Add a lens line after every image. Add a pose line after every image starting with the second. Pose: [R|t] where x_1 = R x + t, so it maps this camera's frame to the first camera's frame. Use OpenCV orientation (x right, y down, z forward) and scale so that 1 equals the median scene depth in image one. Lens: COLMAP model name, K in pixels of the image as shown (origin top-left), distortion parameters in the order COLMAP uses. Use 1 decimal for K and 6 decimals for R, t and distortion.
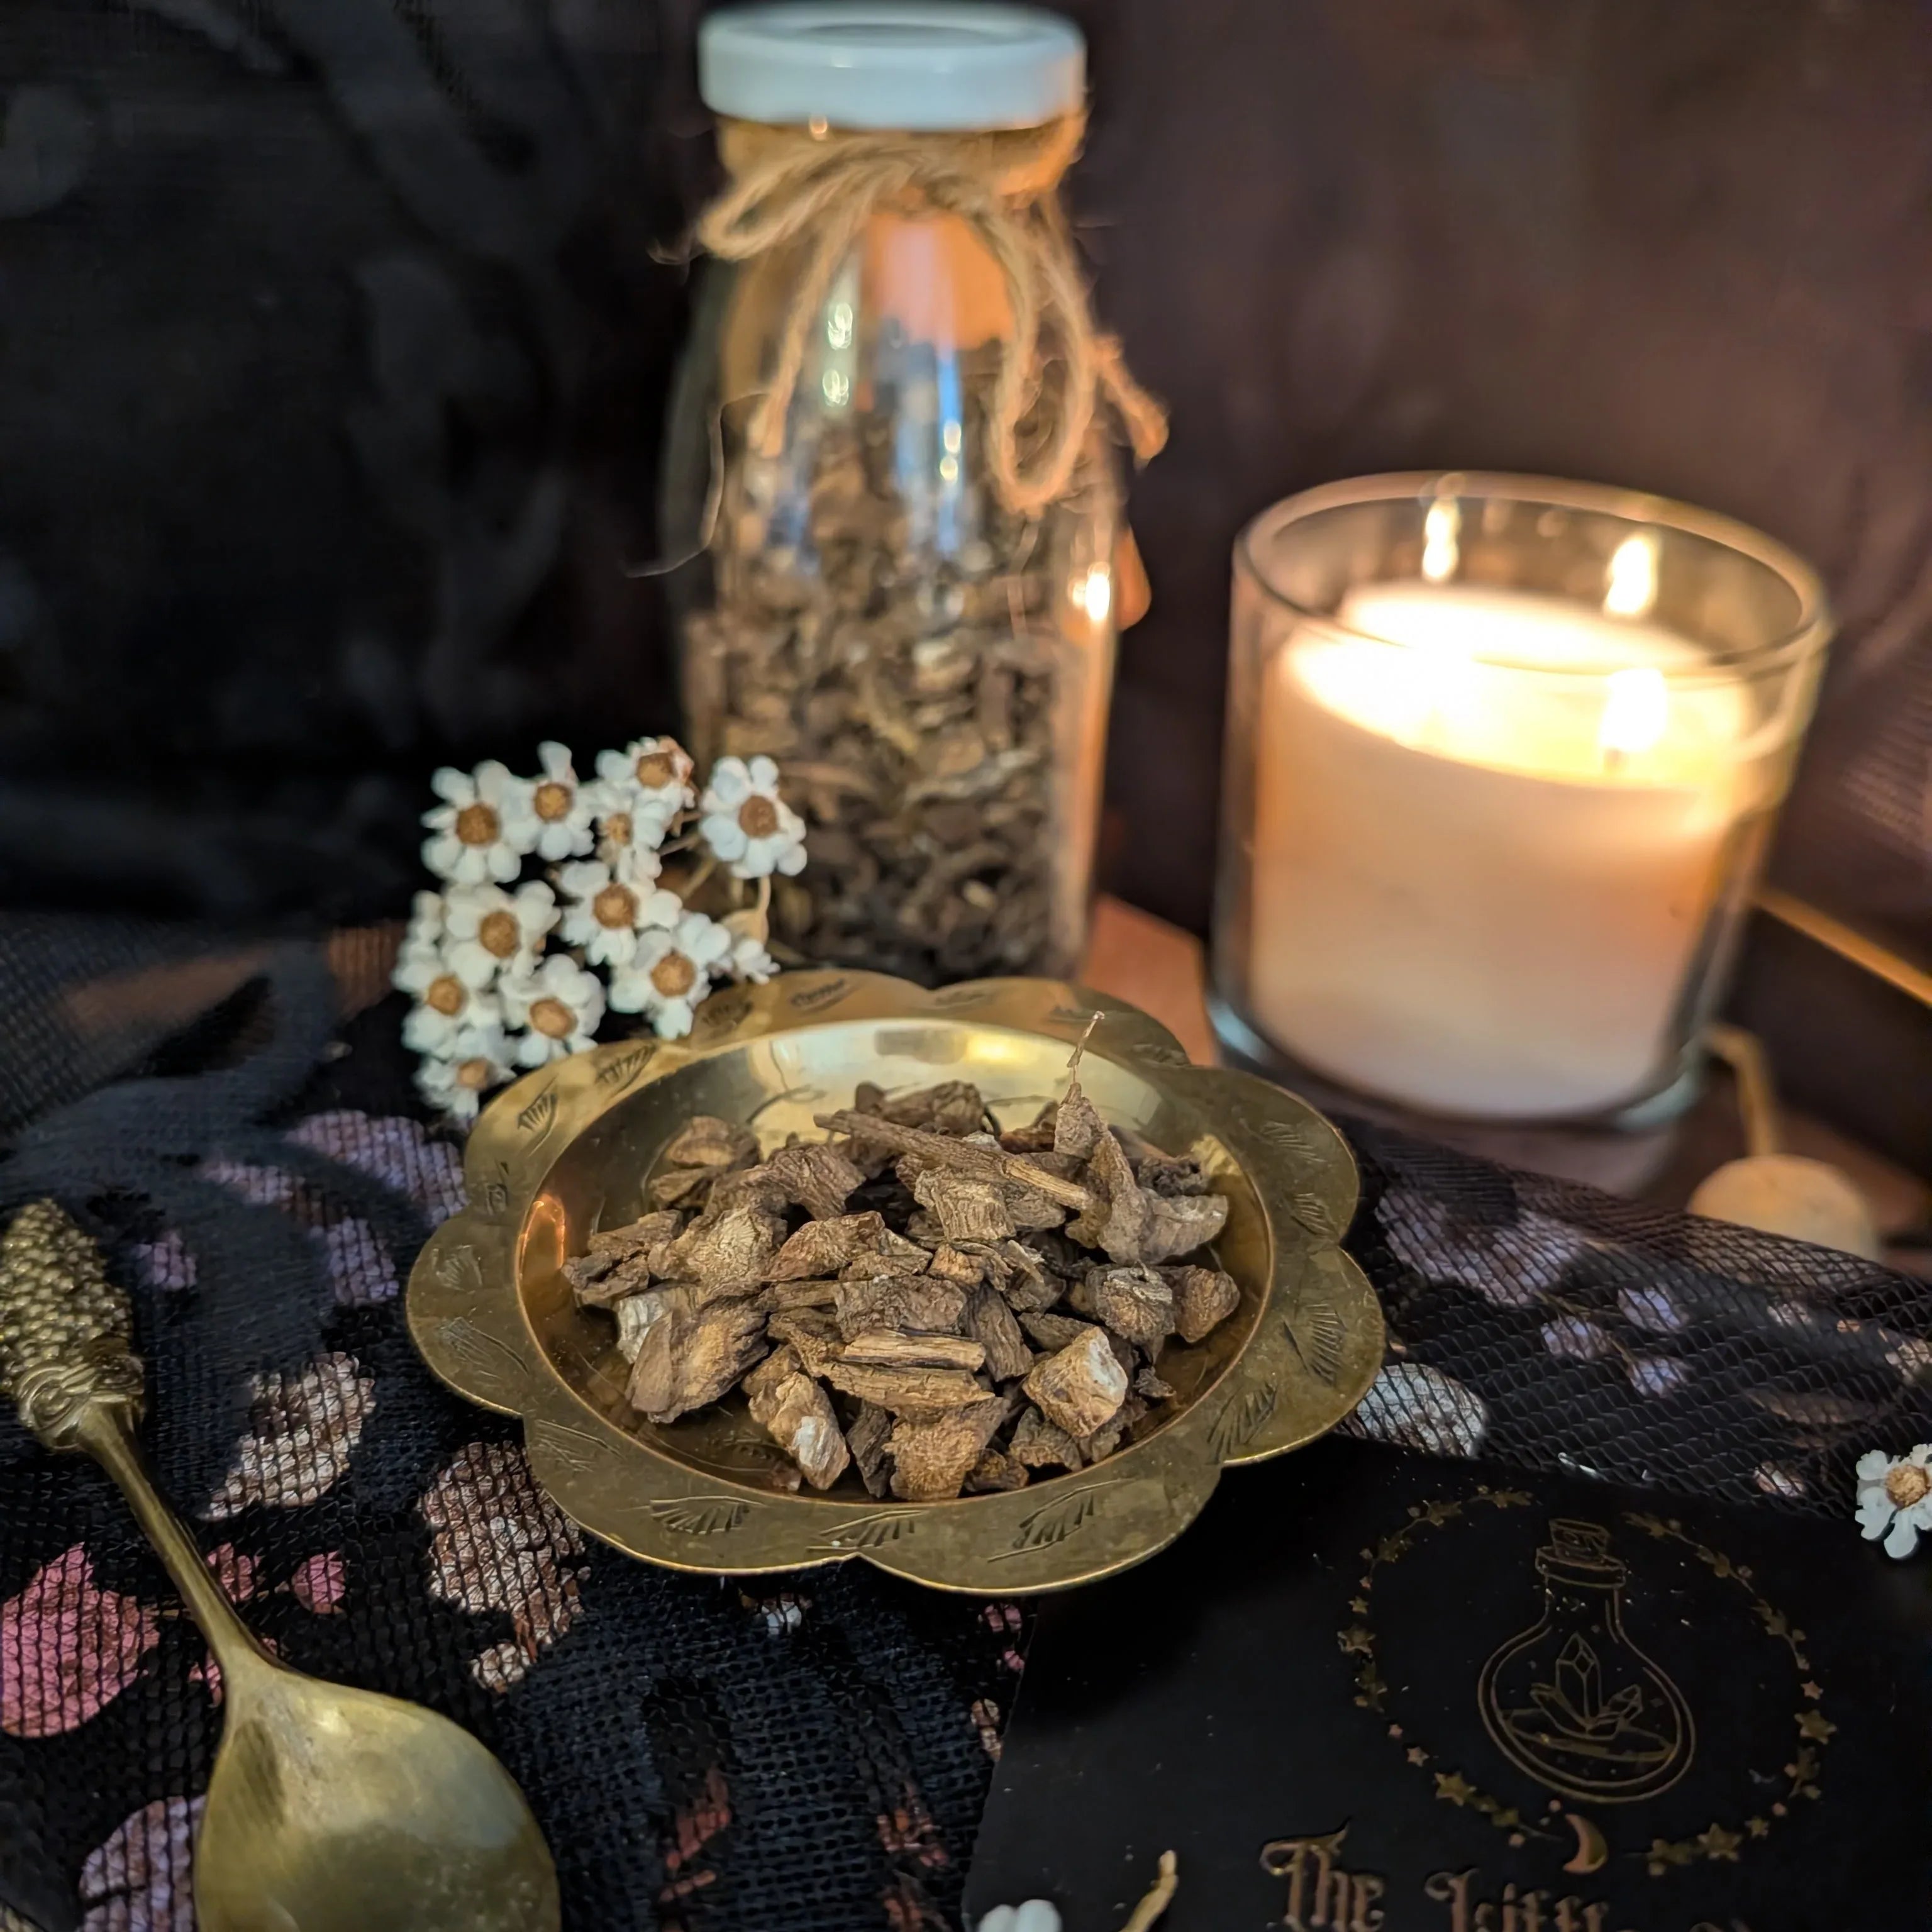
lens RADIAL K [[1995.4, 0, 988.5], [0, 1995.4, 933.1], [0, 0, 1]] dist [-0.051514, 0.023617]
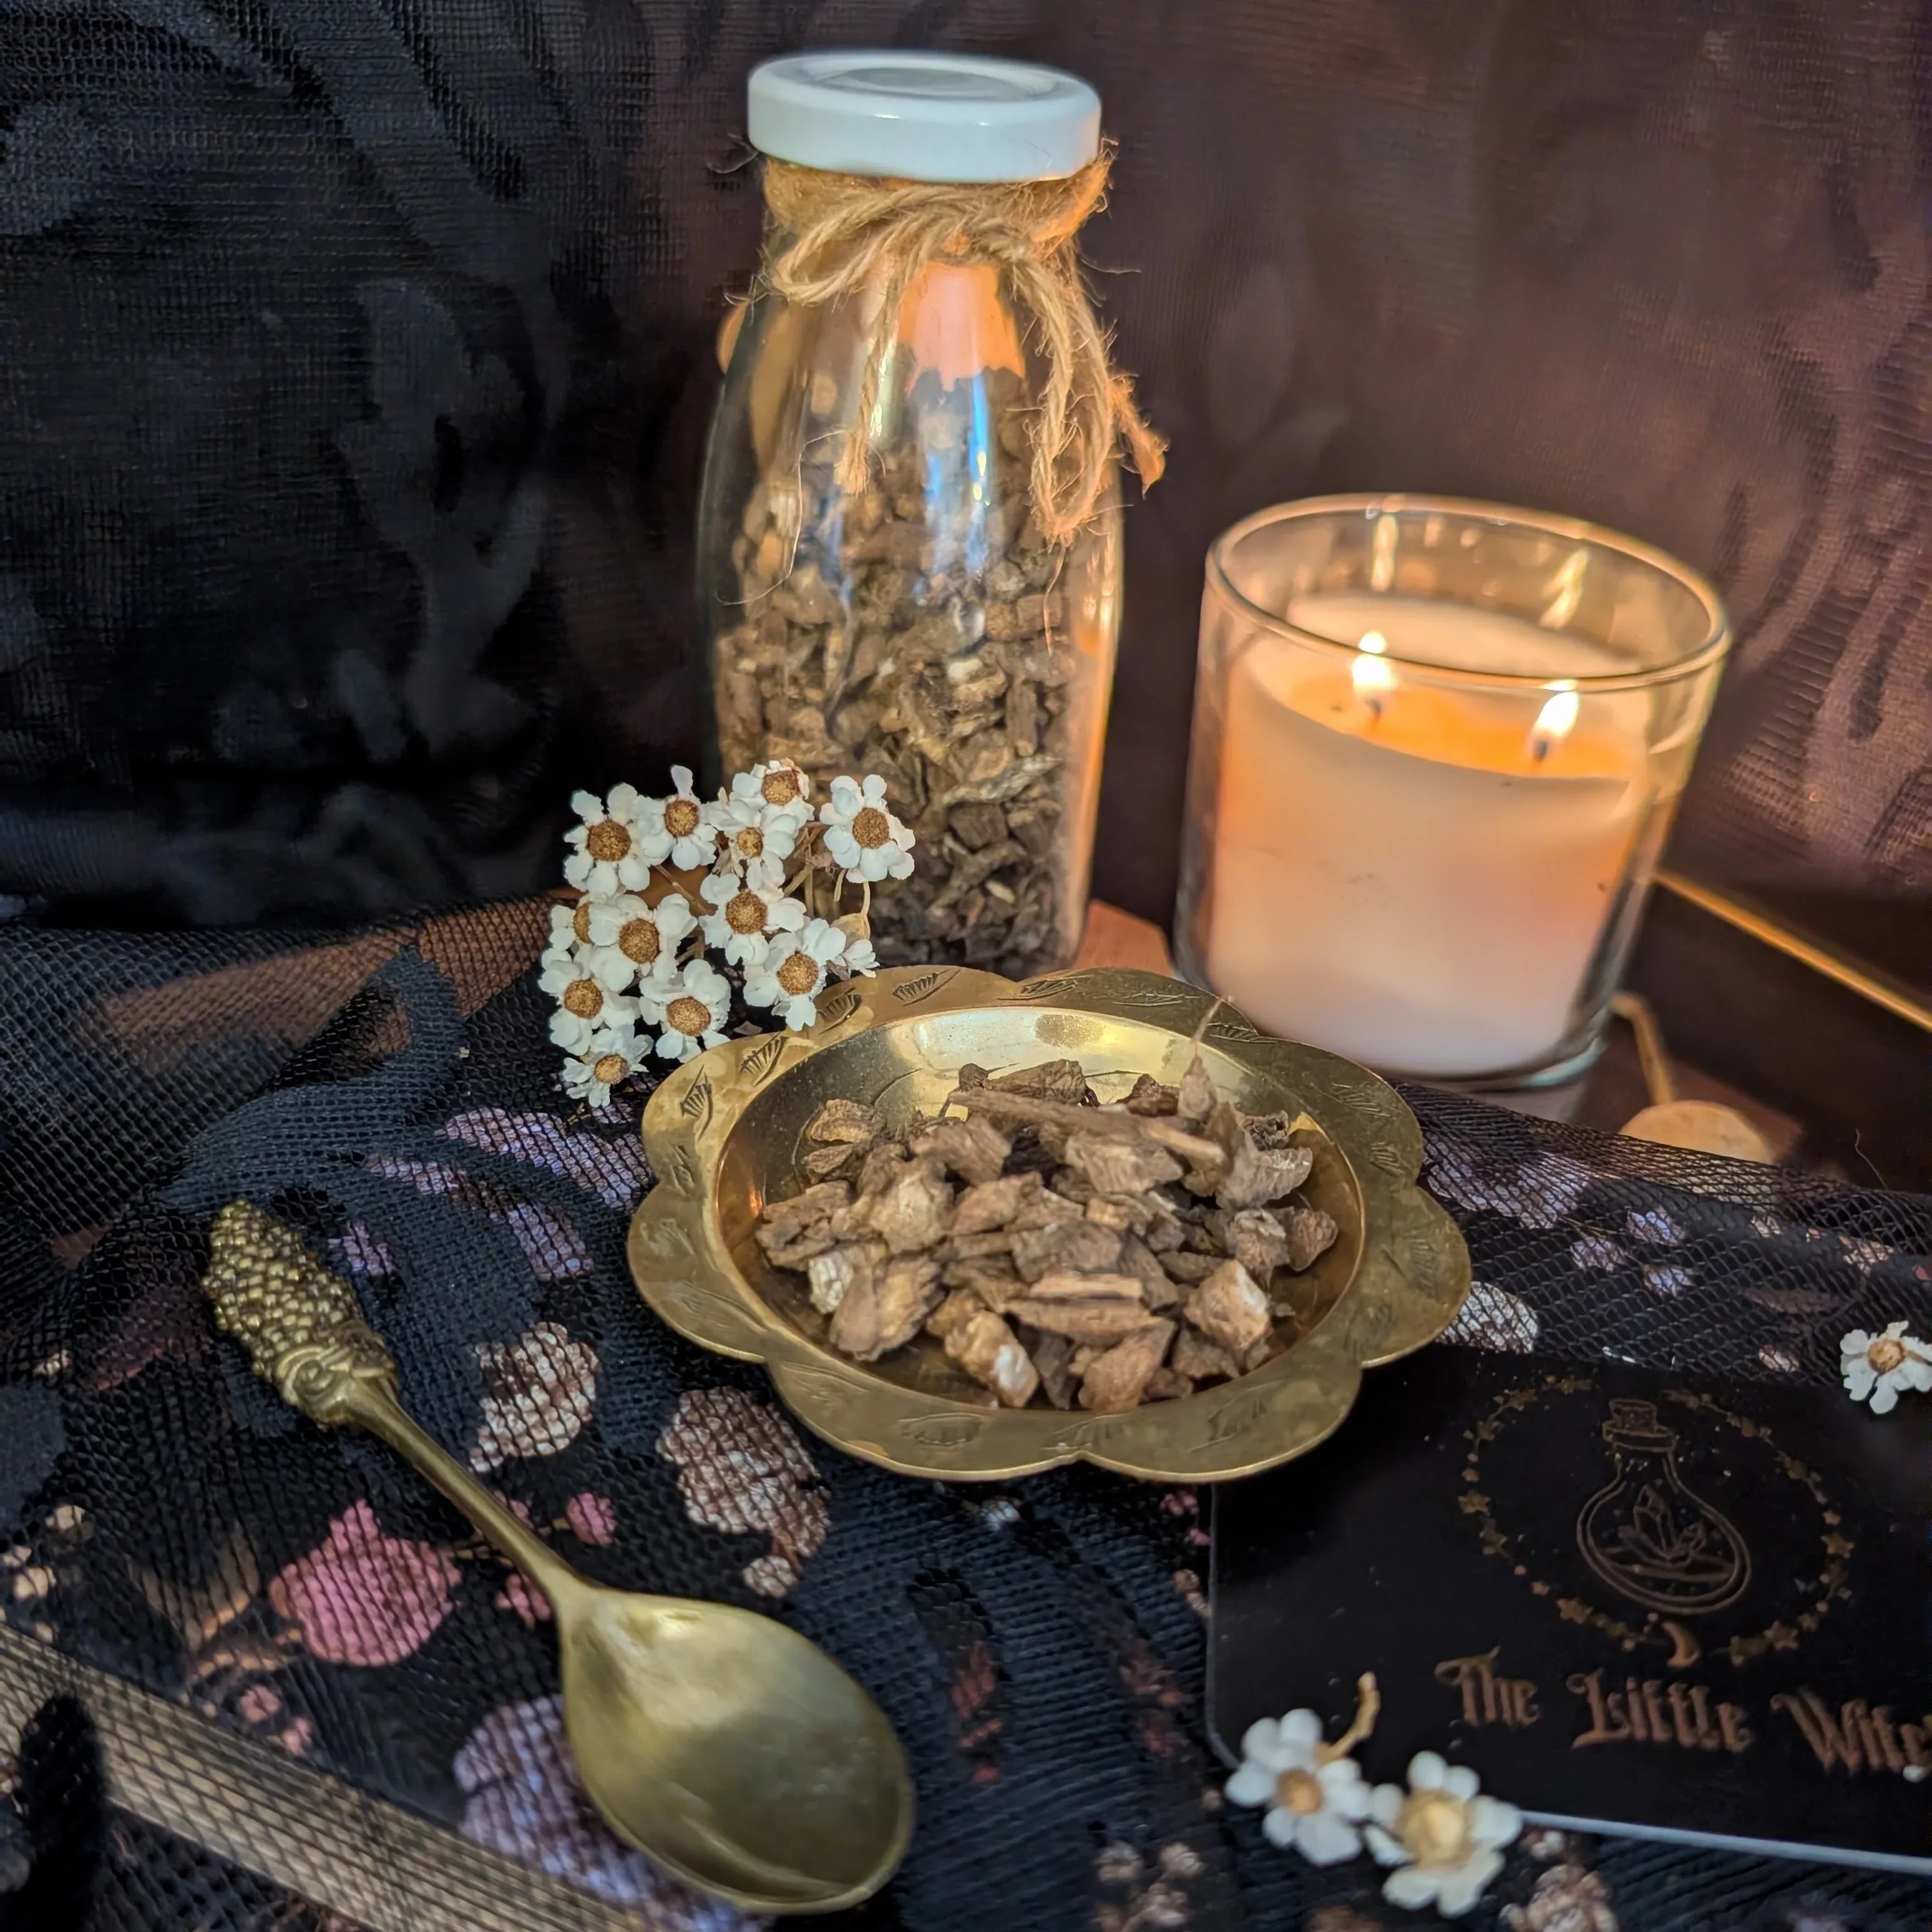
lens RADIAL K [[1969.6, 0, 1009.7], [0, 1969.6, 1068.4], [0, 0, 1]] dist [-0.009172, -0.052996]
pose [[0.991258, -0.038887, 0.126079, -0.202815], [0.028691, 0.996244, 0.081699, -0.013618], [-0.128782, -0.077368, 0.988650, -0.117471]]
